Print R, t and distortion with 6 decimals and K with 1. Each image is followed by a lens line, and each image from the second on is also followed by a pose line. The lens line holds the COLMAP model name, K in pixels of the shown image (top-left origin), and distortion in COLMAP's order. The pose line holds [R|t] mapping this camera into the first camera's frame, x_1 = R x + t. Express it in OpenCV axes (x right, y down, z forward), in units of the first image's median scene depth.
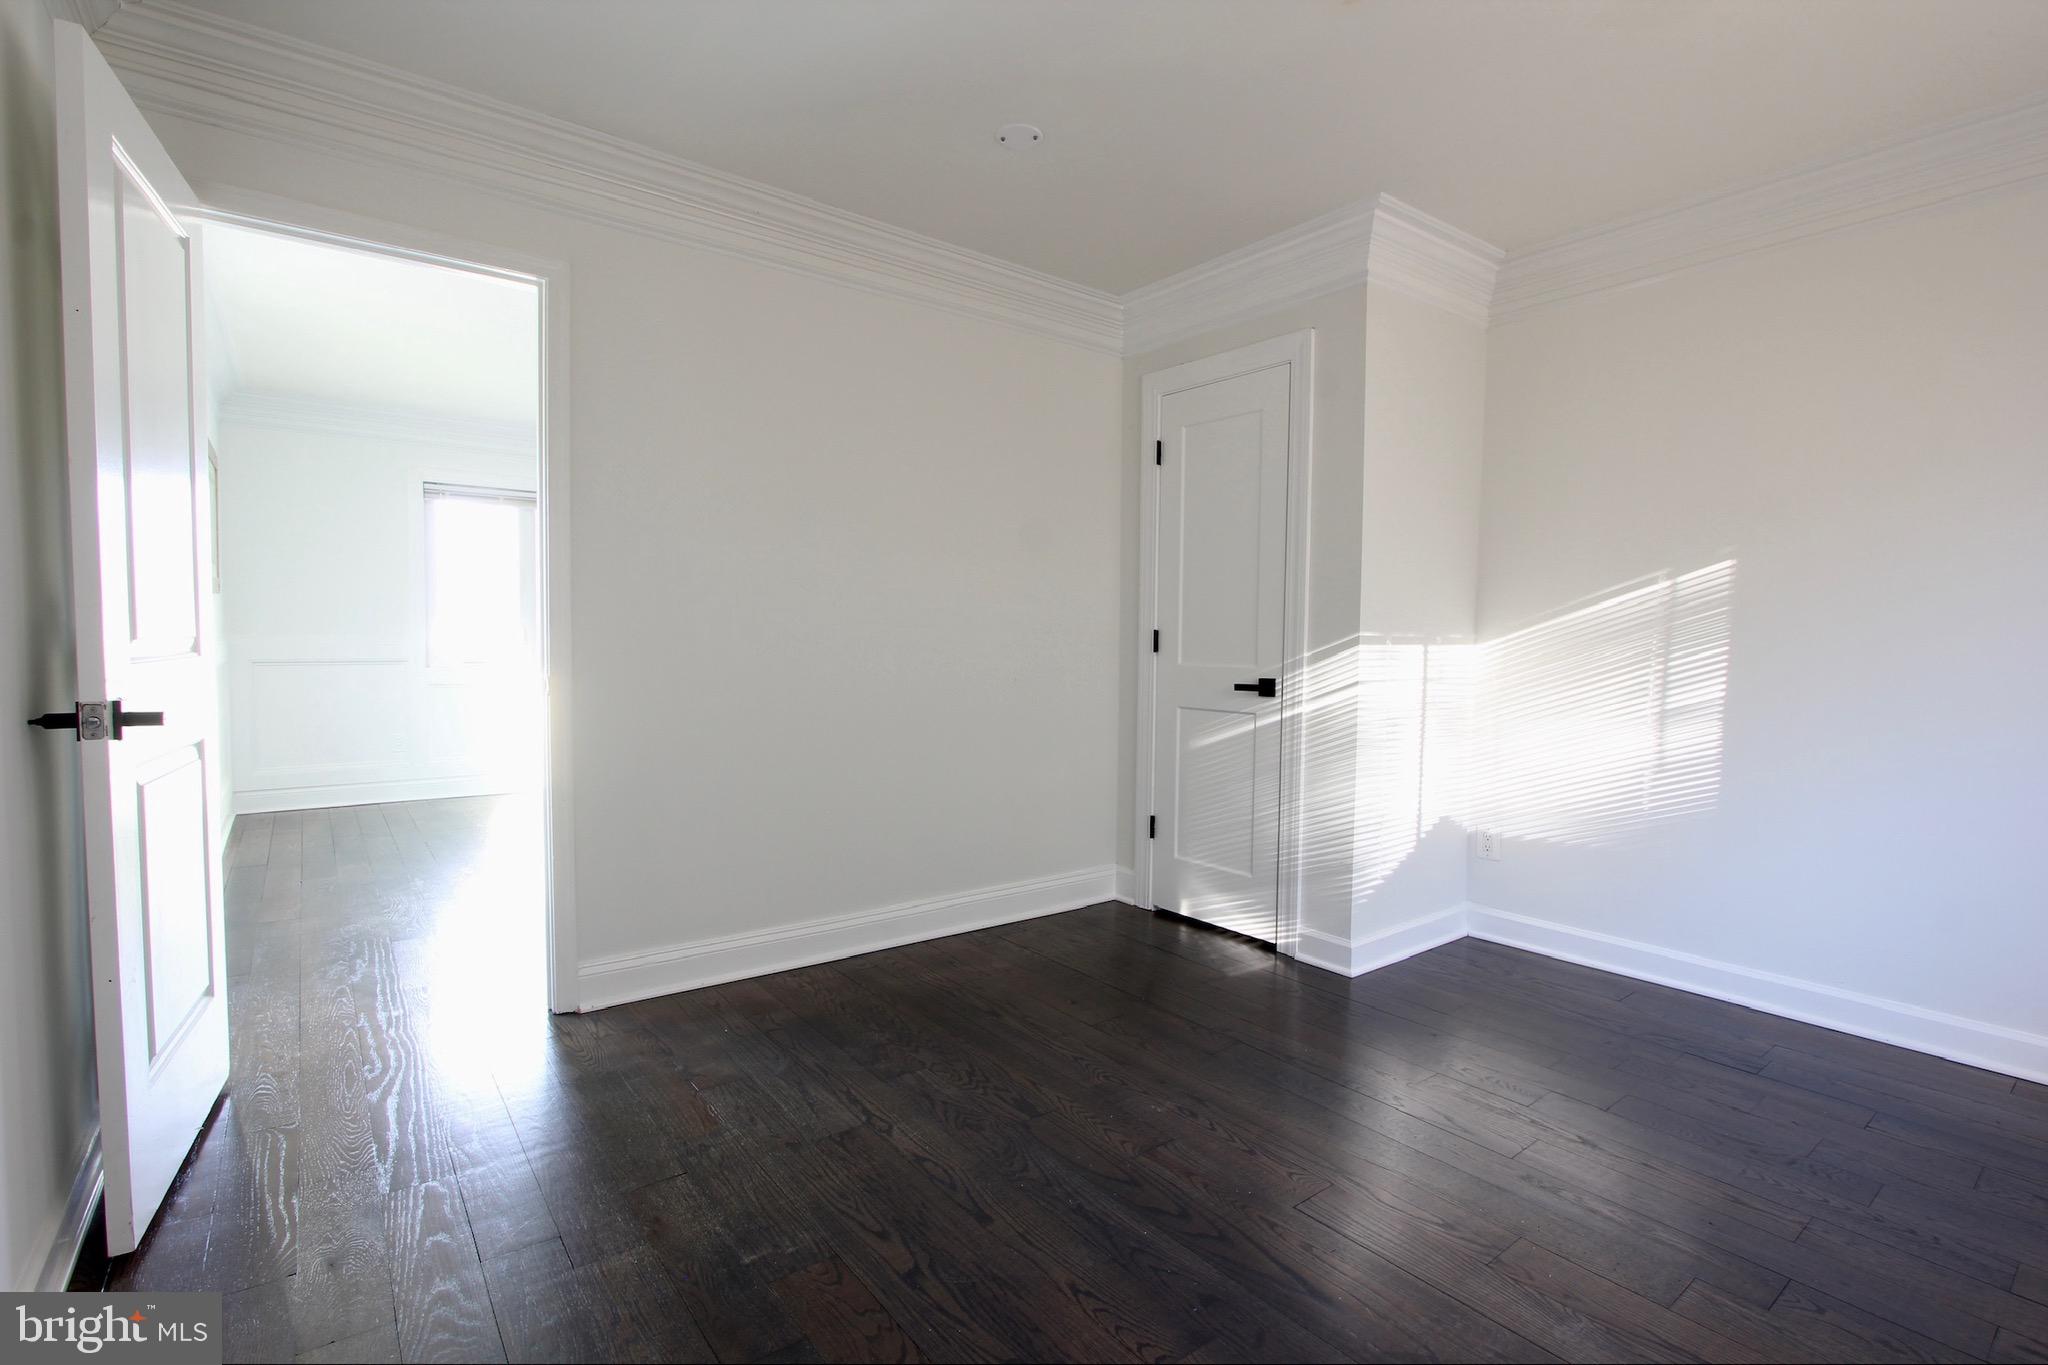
lens RADIAL K [[943.7, 0, 1026.3], [0, 943.7, 685.0], [0, 0, 1]] dist [-0.023387, 0.003826]
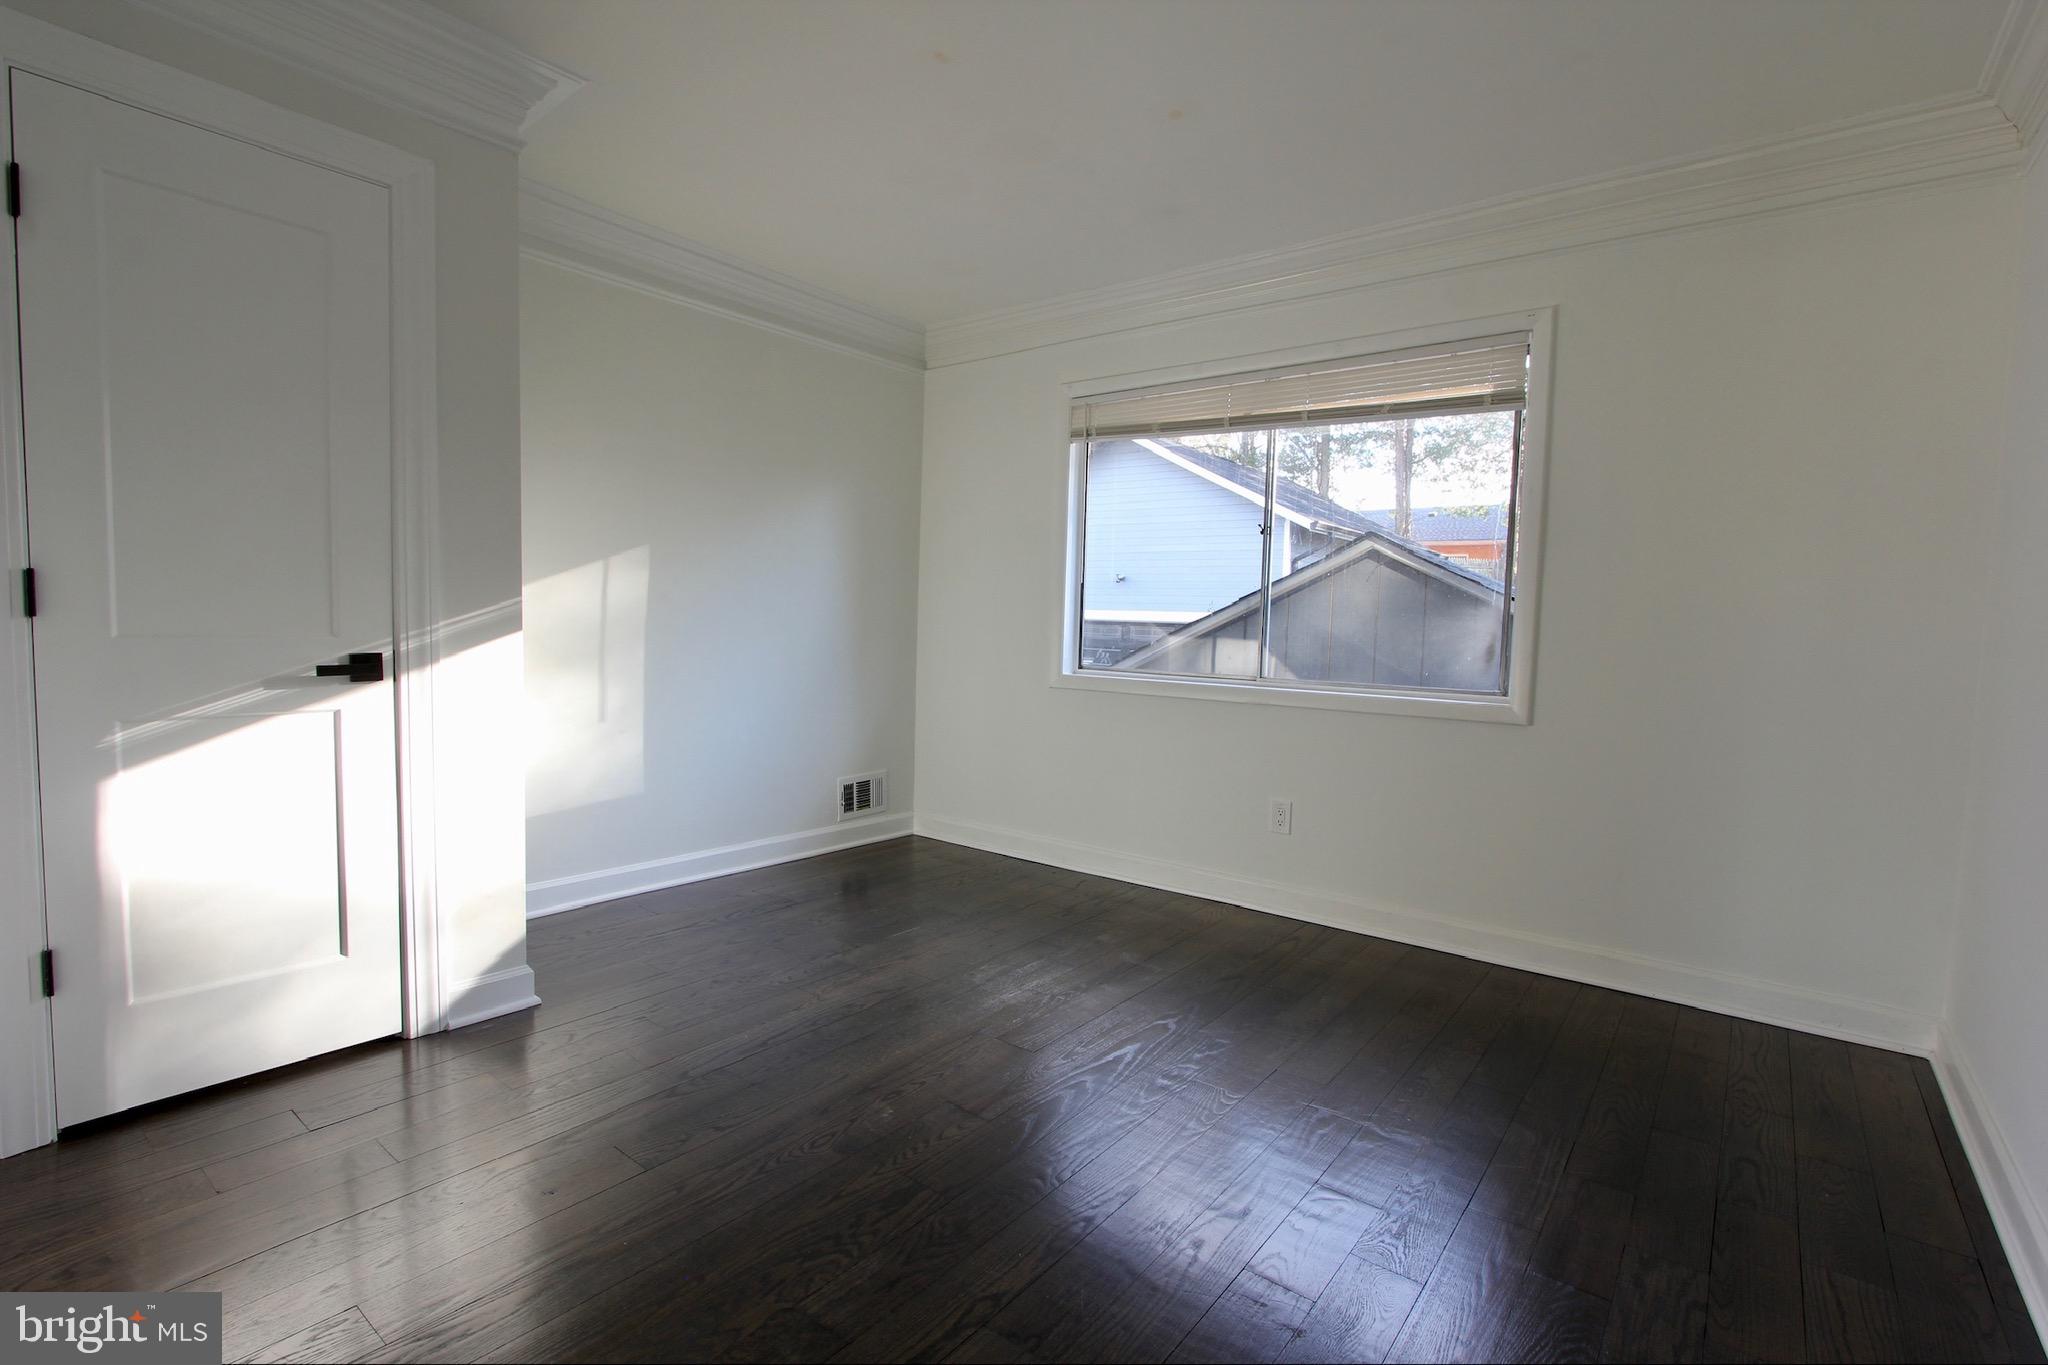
lens RADIAL K [[943.7, 0, 1027.6], [0, 943.7, 685.1], [0, 0, 1]] dist [-0.023387, 0.003826]
pose [[-0.255754, -0.079758, 0.963446, -0.551969], [0.017698, 0.996038, 0.087154, -0.038131], [-0.966580, 0.039340, -0.253329, 0.779185]]
